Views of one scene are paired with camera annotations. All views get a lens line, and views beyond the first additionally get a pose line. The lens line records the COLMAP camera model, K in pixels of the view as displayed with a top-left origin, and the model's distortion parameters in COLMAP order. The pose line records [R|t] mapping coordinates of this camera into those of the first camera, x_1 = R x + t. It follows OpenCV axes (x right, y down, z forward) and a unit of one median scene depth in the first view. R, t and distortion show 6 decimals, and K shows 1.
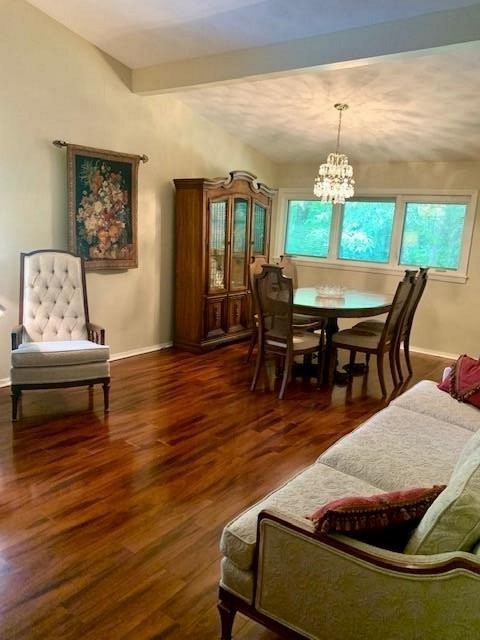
lens RADIAL K [[488.3, 0, 240.0], [0, 488.3, 320.0], [0, 0, 1]] dist [0.002625, -0.005608]
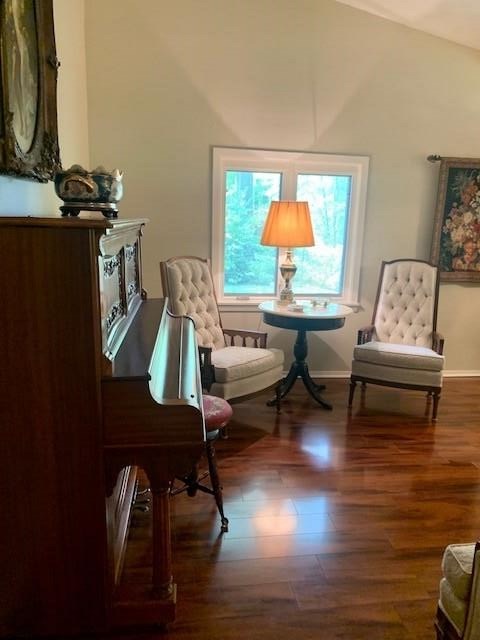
lens RADIAL K [[488.3, 0, 240.0], [0, 488.3, 320.0], [0, 0, 1]] dist [0.002625, -0.005608]
pose [[0.691952, 0.118446, -0.712160, 0.131270], [-0.135495, 0.990227, 0.033044, 0.002582], [0.709114, 0.073630, 0.701239, -0.001013]]
